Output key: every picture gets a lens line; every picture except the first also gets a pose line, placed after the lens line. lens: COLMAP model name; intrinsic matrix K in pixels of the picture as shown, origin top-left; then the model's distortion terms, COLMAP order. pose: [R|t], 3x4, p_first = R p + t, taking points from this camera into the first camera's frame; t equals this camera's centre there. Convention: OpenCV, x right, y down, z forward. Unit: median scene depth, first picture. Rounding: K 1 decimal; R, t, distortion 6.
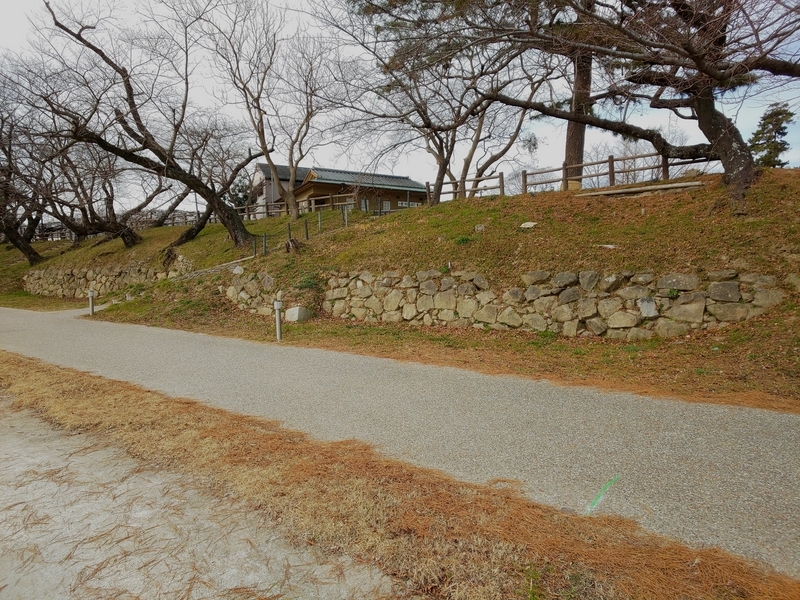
lens RADIAL K [[468.5, 0, 399.2], [0, 468.5, 299.8], [0, 0, 1]] dist [0.003003, -0.000329]
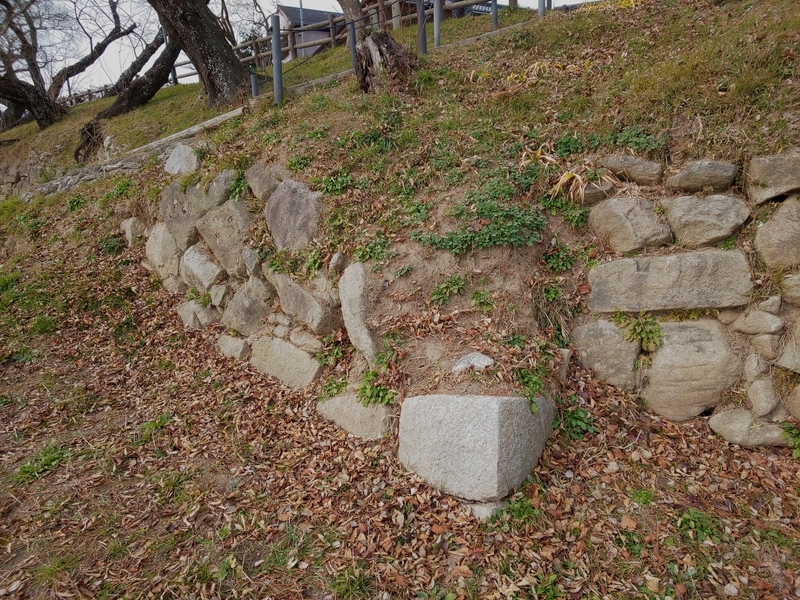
lens RADIAL K [[468.5, 0, 400.2], [0, 468.5, 298.9], [0, 0, 1]] dist [0.003003, -0.000329]
pose [[0.997465, 0.015027, -0.069551, -0.210626], [-0.001504, 0.981680, 0.190532, -0.038933], [0.071140, -0.189944, 0.979214, 0.769681]]
